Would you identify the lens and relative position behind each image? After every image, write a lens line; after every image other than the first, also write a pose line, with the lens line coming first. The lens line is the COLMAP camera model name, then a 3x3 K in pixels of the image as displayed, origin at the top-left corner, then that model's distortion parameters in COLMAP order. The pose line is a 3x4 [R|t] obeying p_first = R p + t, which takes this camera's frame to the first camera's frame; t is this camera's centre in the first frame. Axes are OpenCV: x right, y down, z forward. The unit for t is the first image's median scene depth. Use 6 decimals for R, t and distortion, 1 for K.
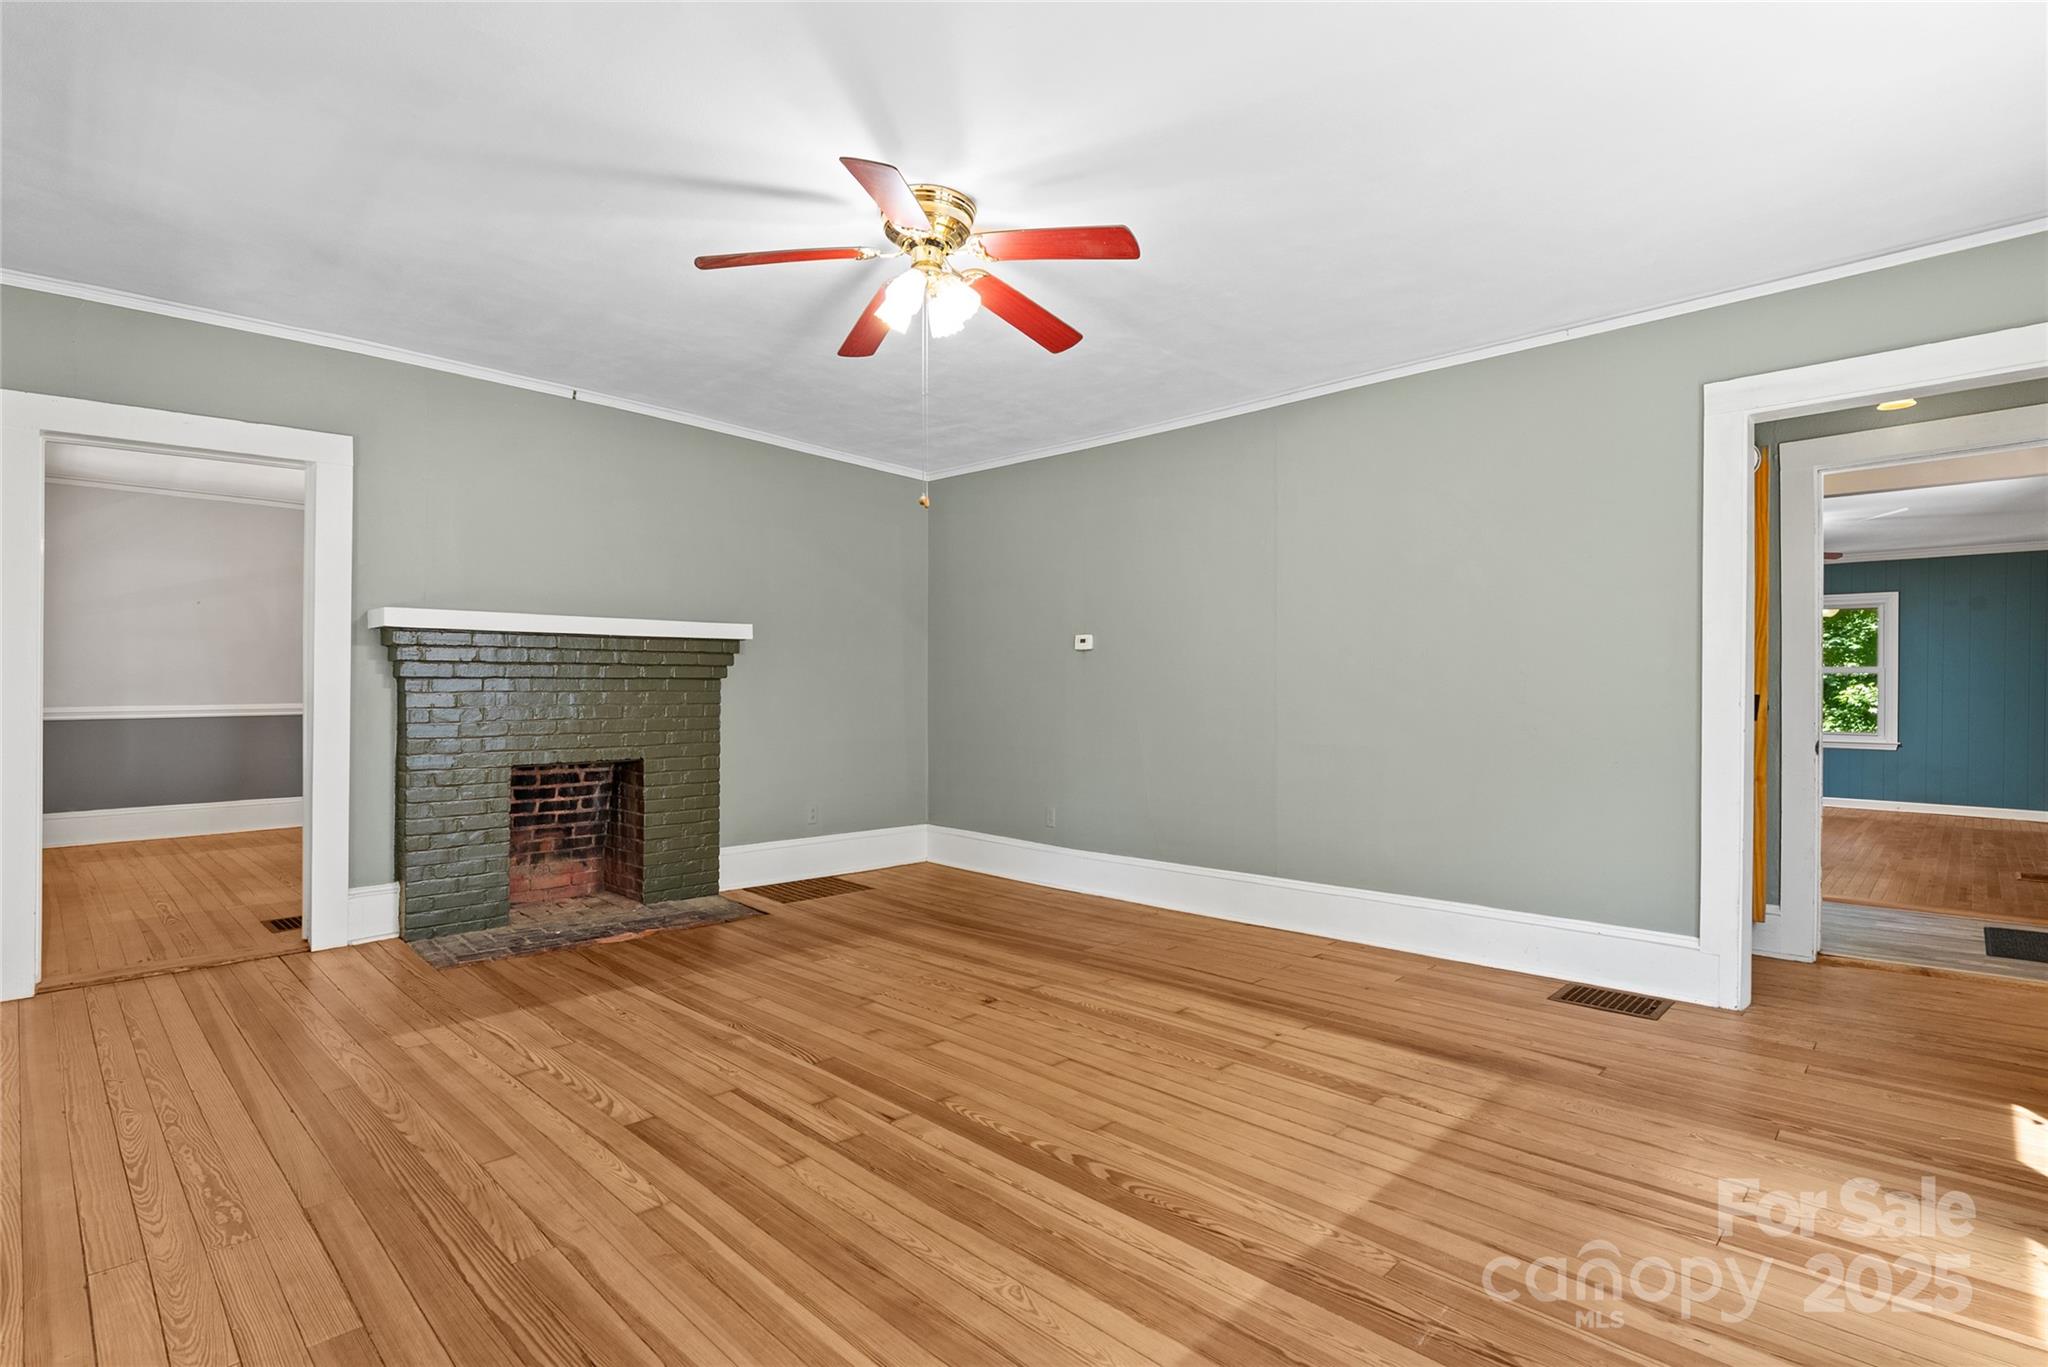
lens RADIAL K [[983.3, 0, 1032.3], [0, 983.3, 670.8], [0, 0, 1]] dist [-0.009323, 0.000694]
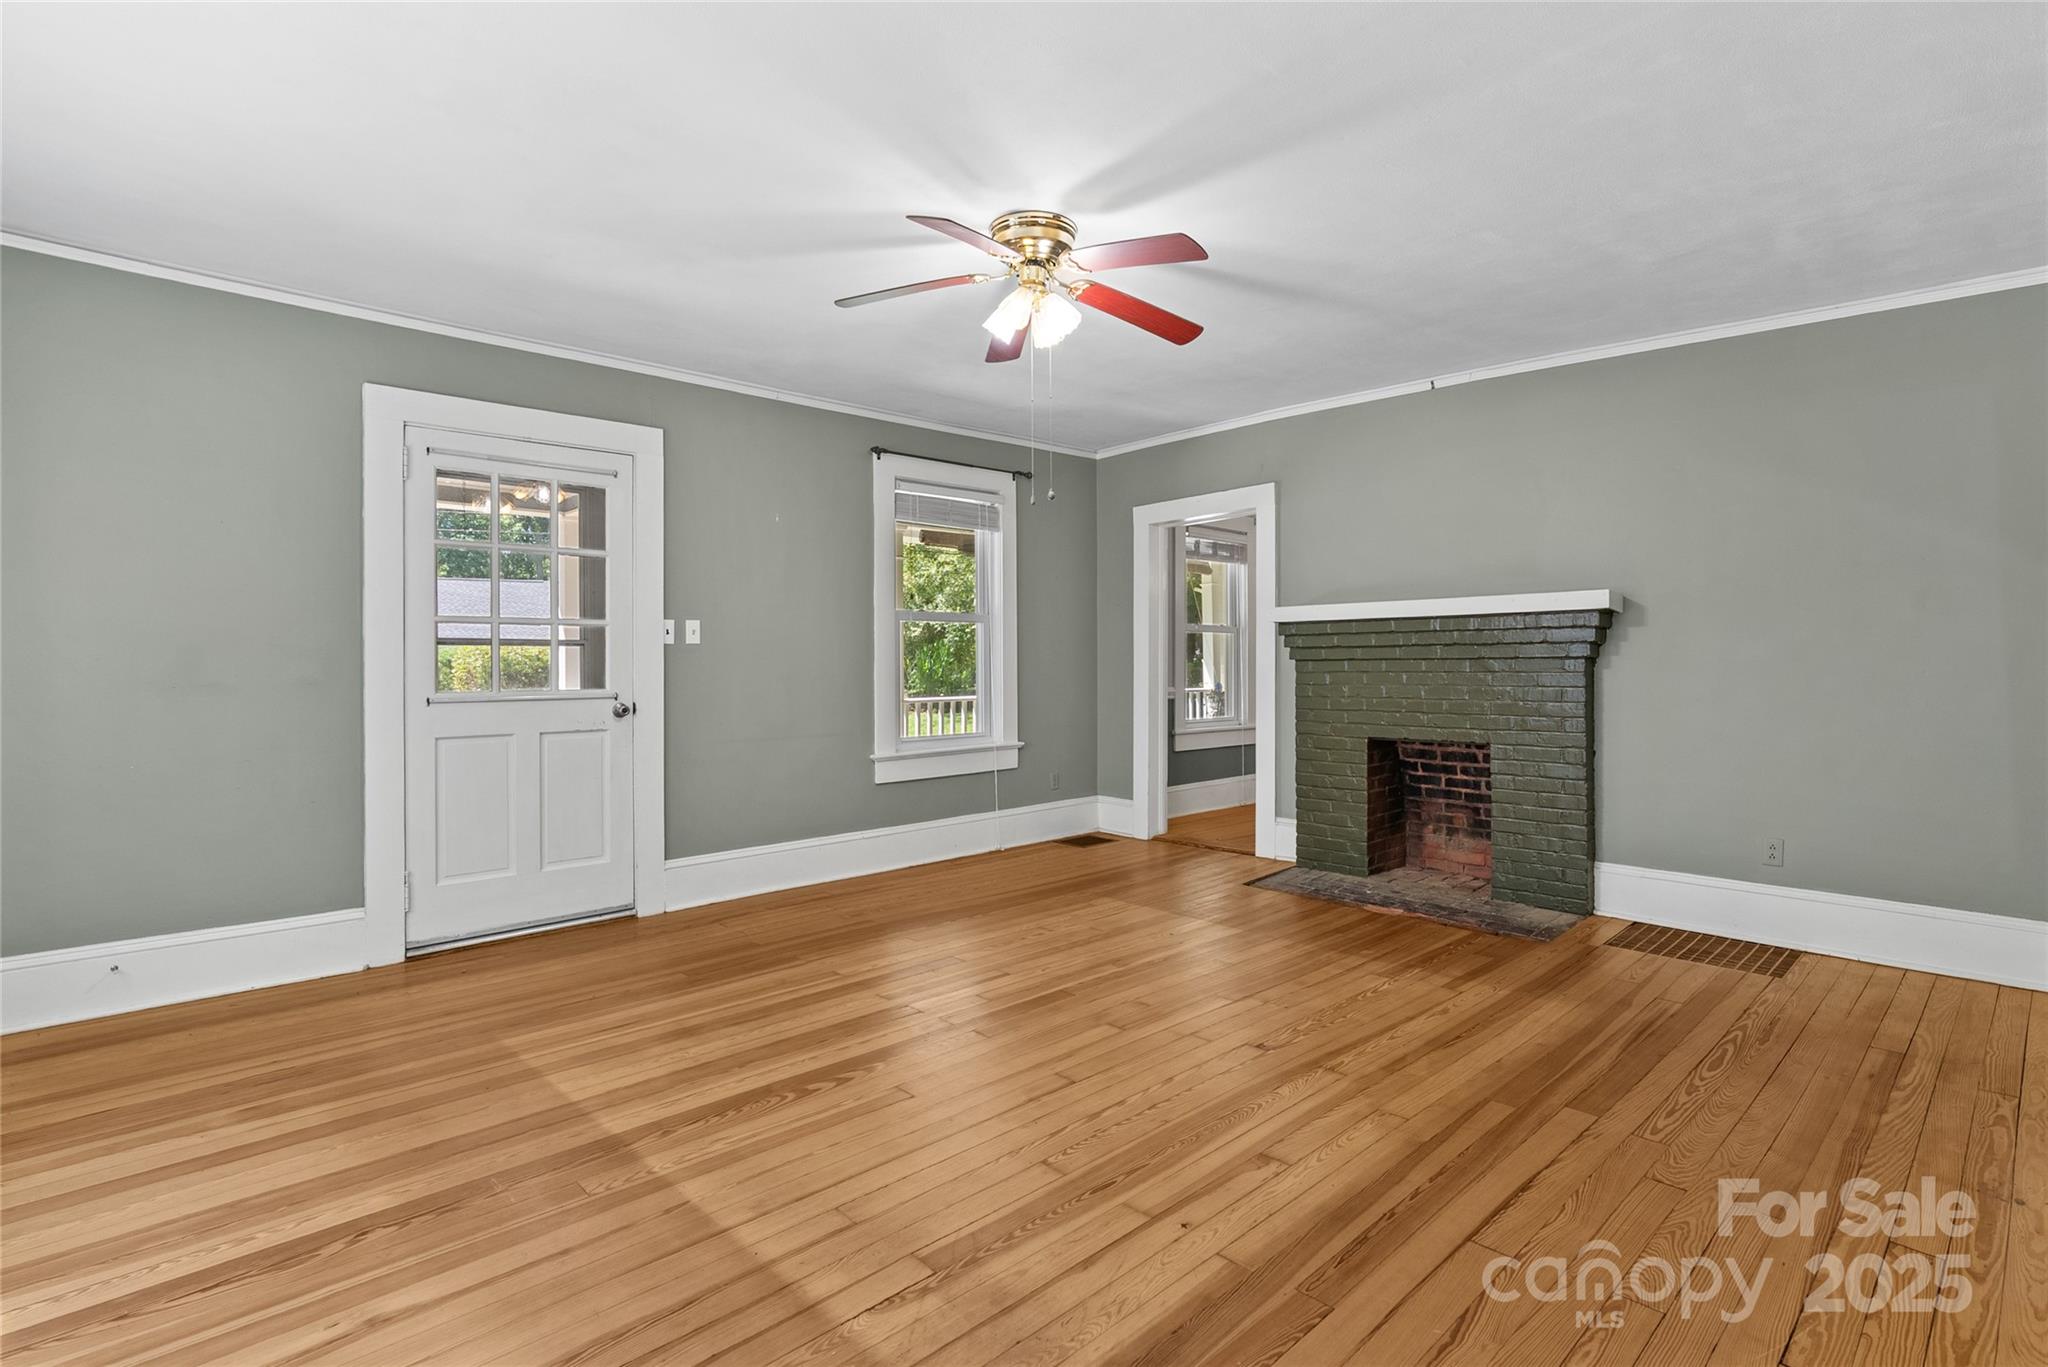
lens RADIAL K [[983.3, 0, 1032.3], [0, 983.3, 670.8], [0, 0, 1]] dist [-0.009323, 0.000694]
pose [[-0.027131, 0.003782, -0.999625, 0.740979], [0.019344, 0.999808, 0.003258, 0.010598], [0.999445, -0.019248, -0.027199, 0.782007]]
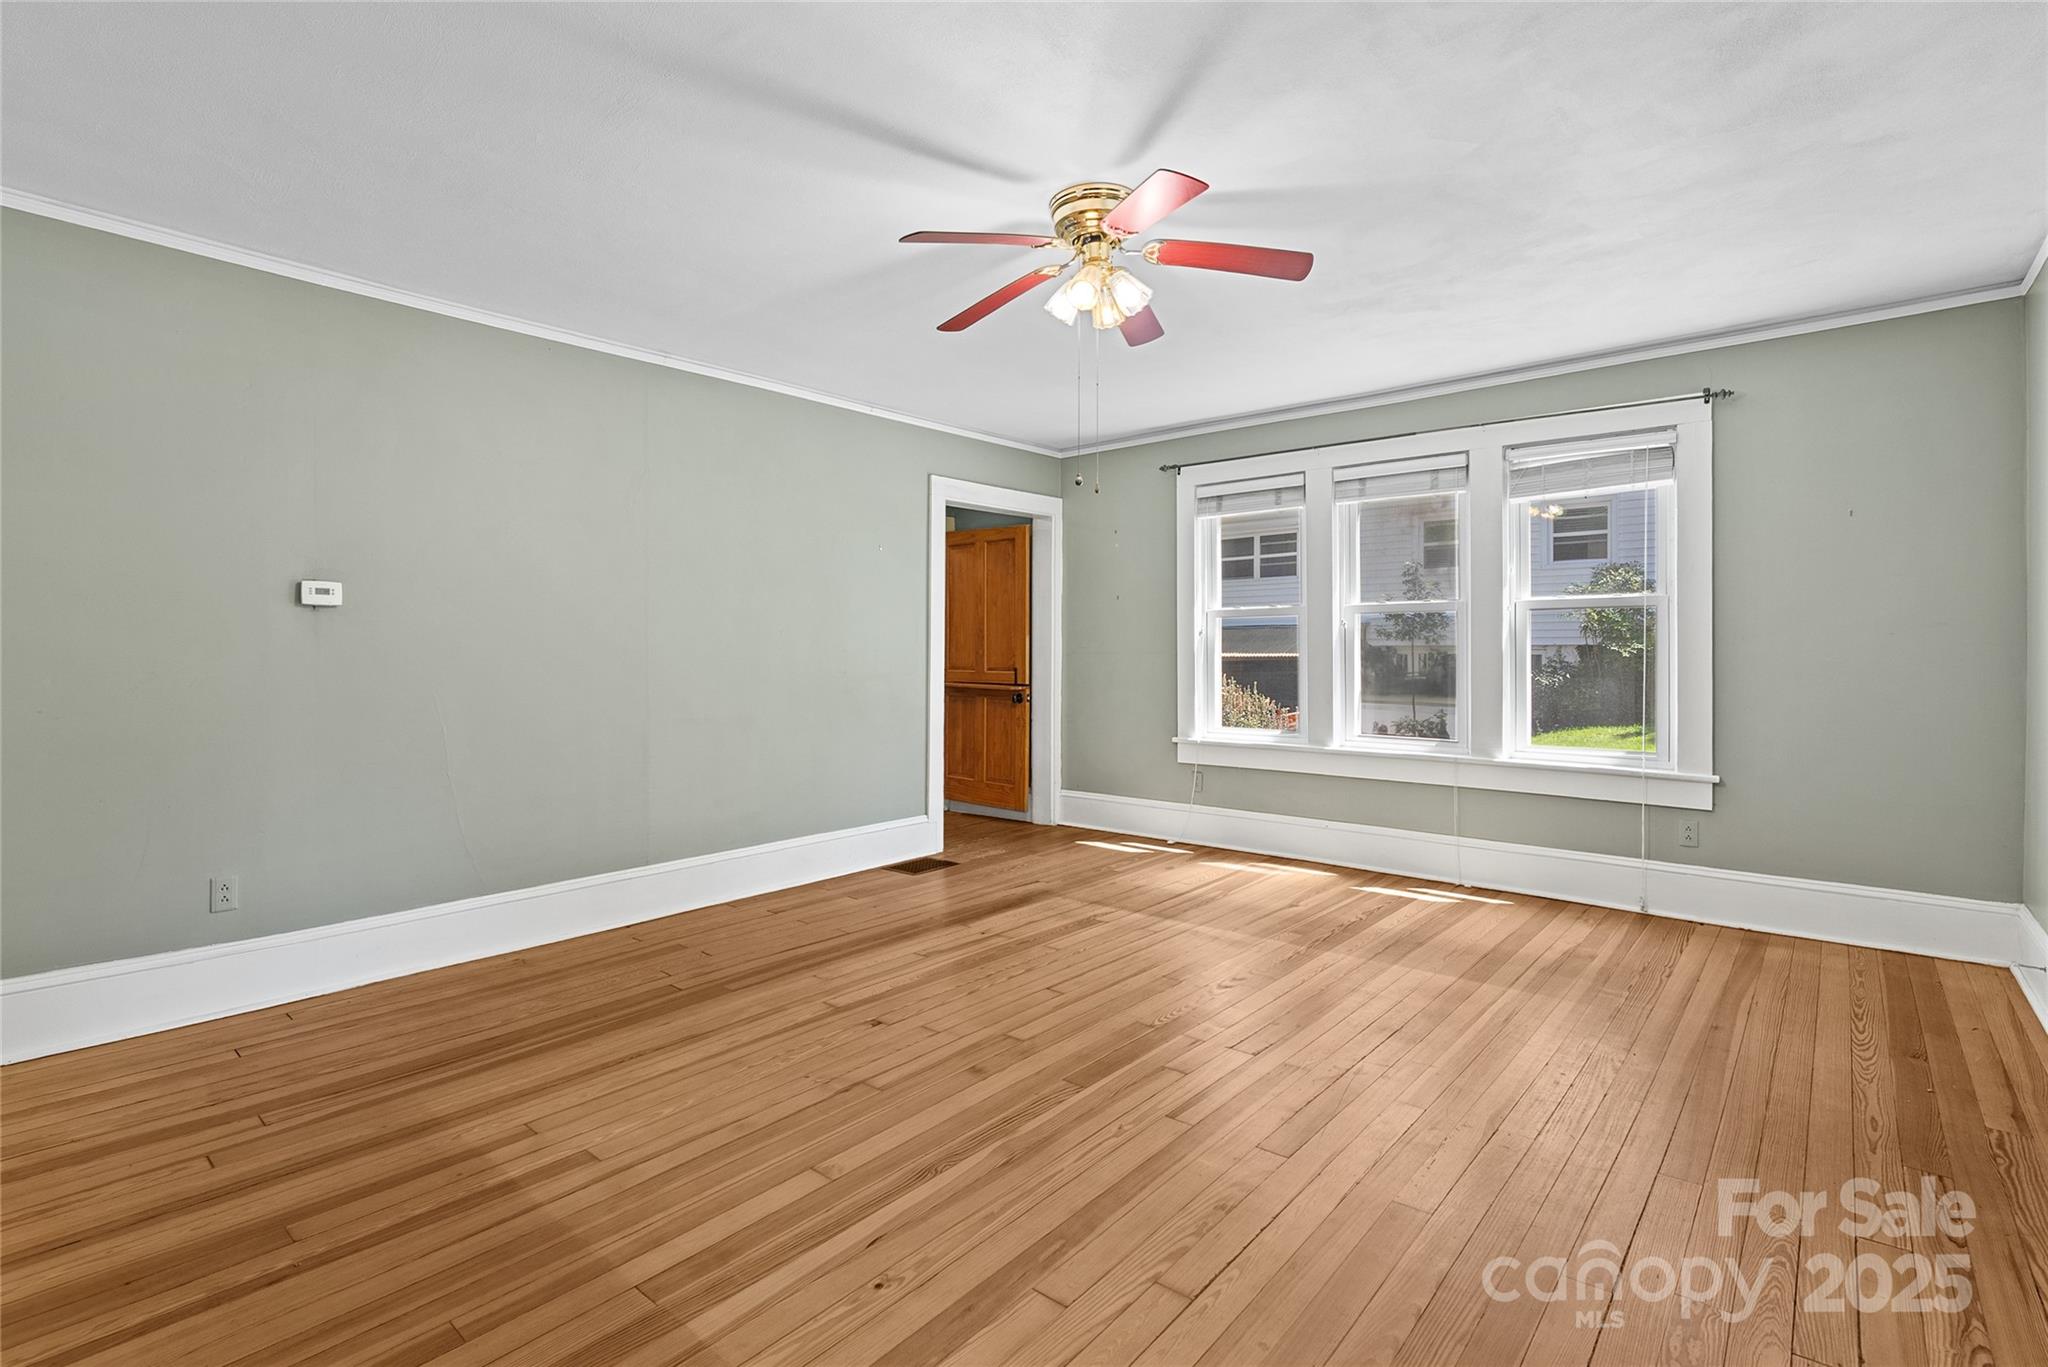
lens RADIAL K [[954.9, 0, 1031.0], [0, 954.9, 654.9], [0, 0, 1]] dist [-0.013031, 0.004432]
pose [[-0.064884, 0.000370, 0.997893, -0.846072], [-0.015019, 0.999886, -0.001347, 0.005736], [-0.997780, -0.015075, -0.064871, 0.863898]]
